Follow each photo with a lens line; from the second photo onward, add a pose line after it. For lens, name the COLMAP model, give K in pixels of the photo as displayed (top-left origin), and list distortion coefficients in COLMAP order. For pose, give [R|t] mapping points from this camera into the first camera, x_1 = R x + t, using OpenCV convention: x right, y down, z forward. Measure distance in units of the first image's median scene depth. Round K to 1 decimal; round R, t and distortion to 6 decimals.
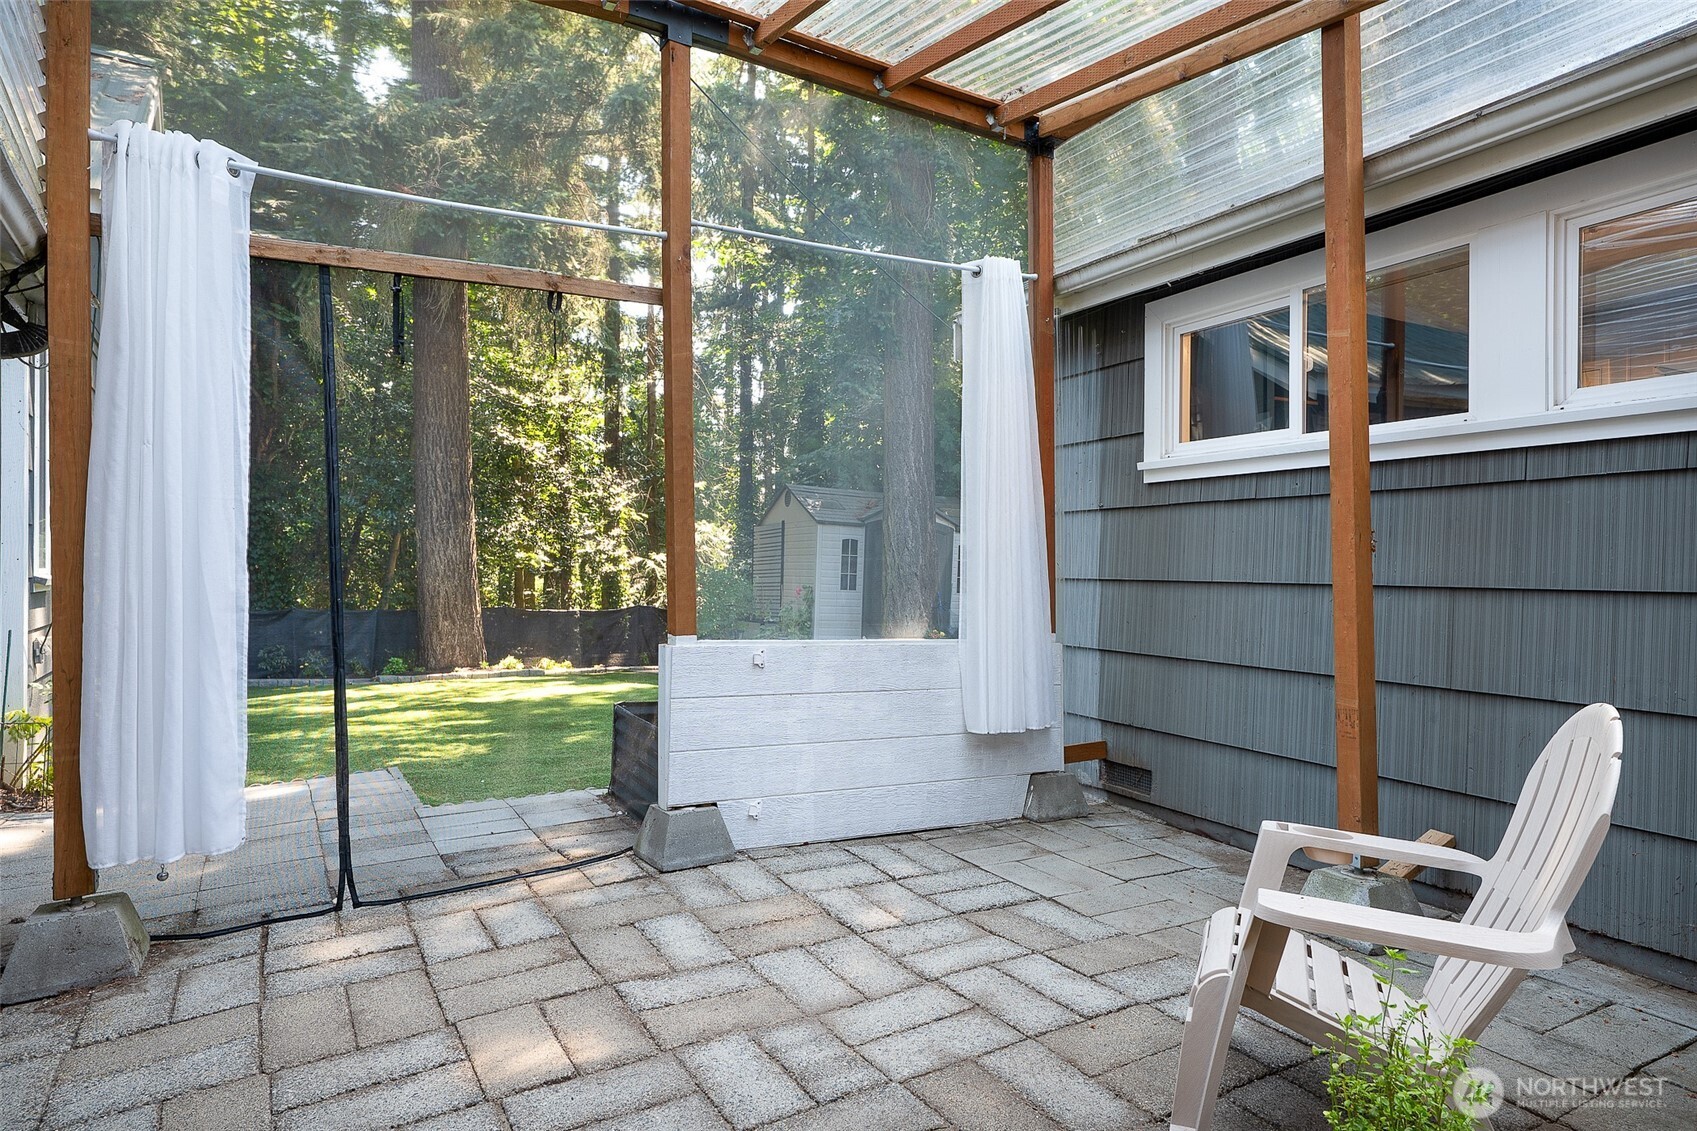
lens RADIAL K [[978.6, 0, 843.5], [0, 978.6, 573.9], [0, 0, 1]] dist [-0.006219, -0.000670]
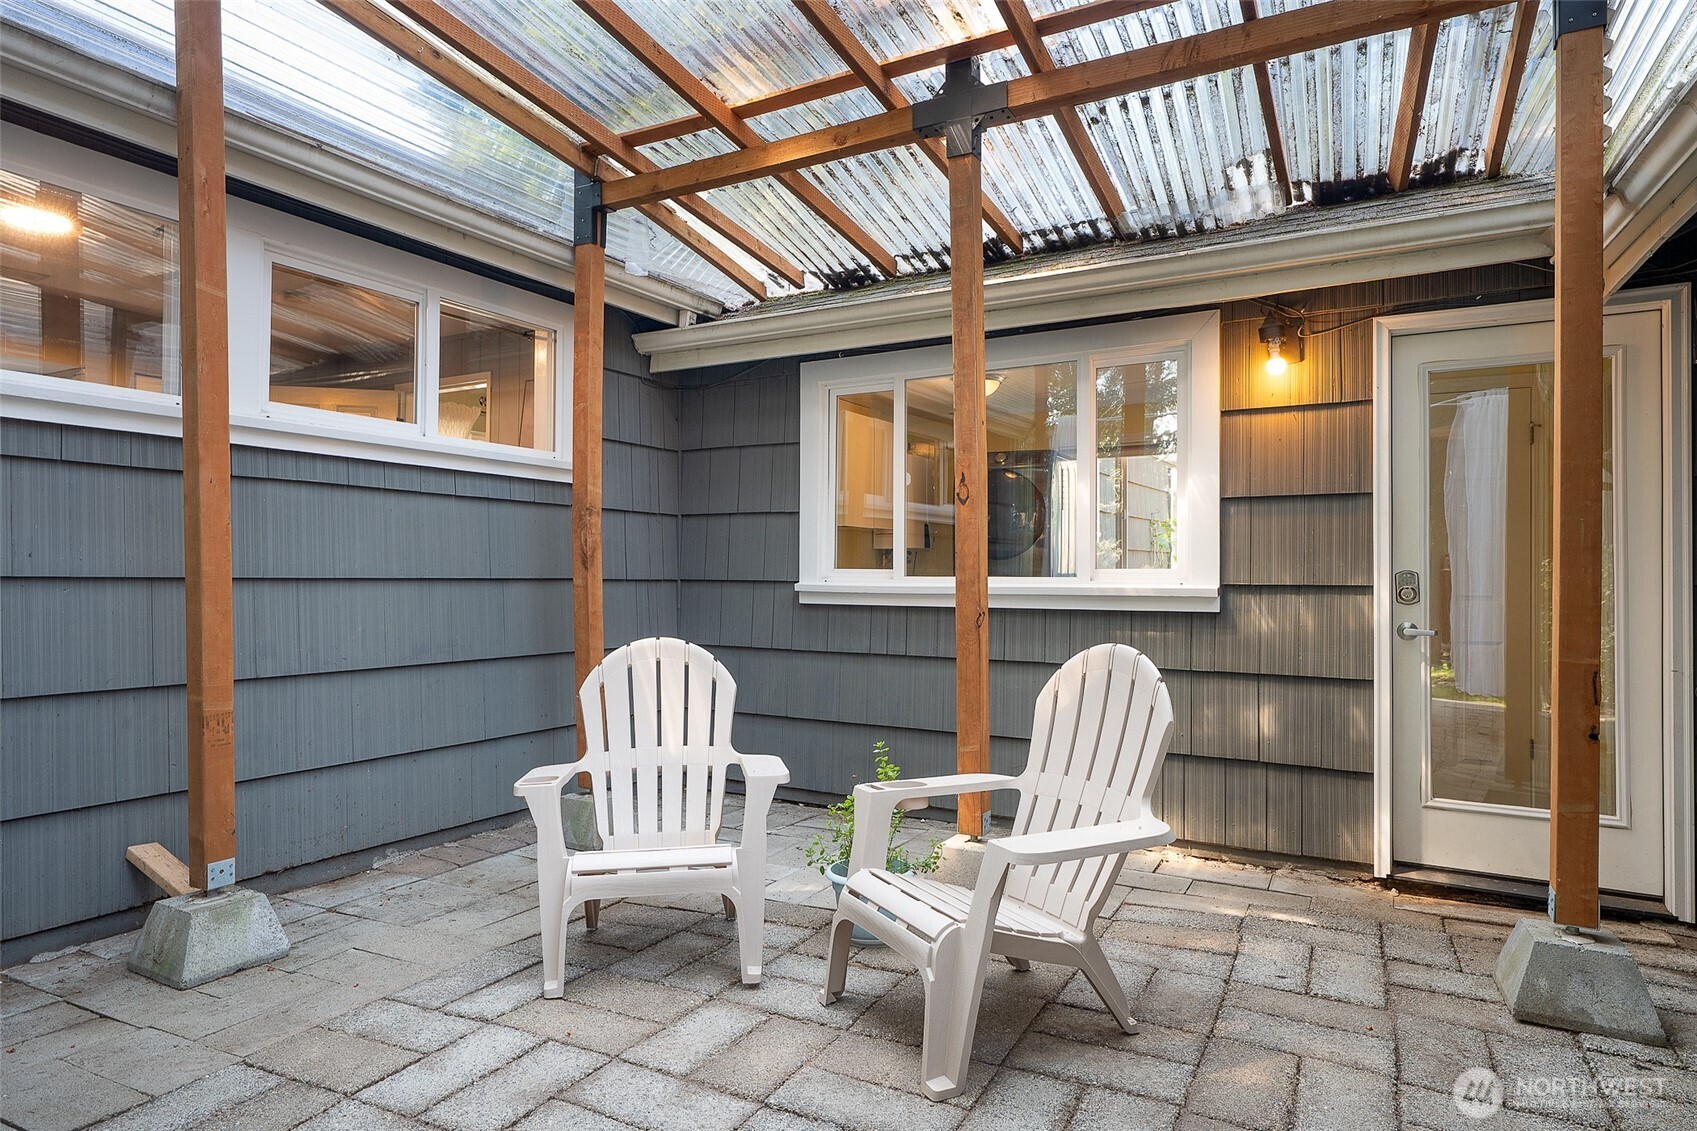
lens RADIAL K [[978.6, 0, 838.1], [0, 978.6, 572.1], [0, 0, 1]] dist [-0.006219, -0.000670]
pose [[-0.516257, -0.011375, 0.856358, -0.567139], [-0.009764, 0.999925, 0.007395, -0.005599], [-0.856378, -0.004544, -0.516329, 1.016402]]
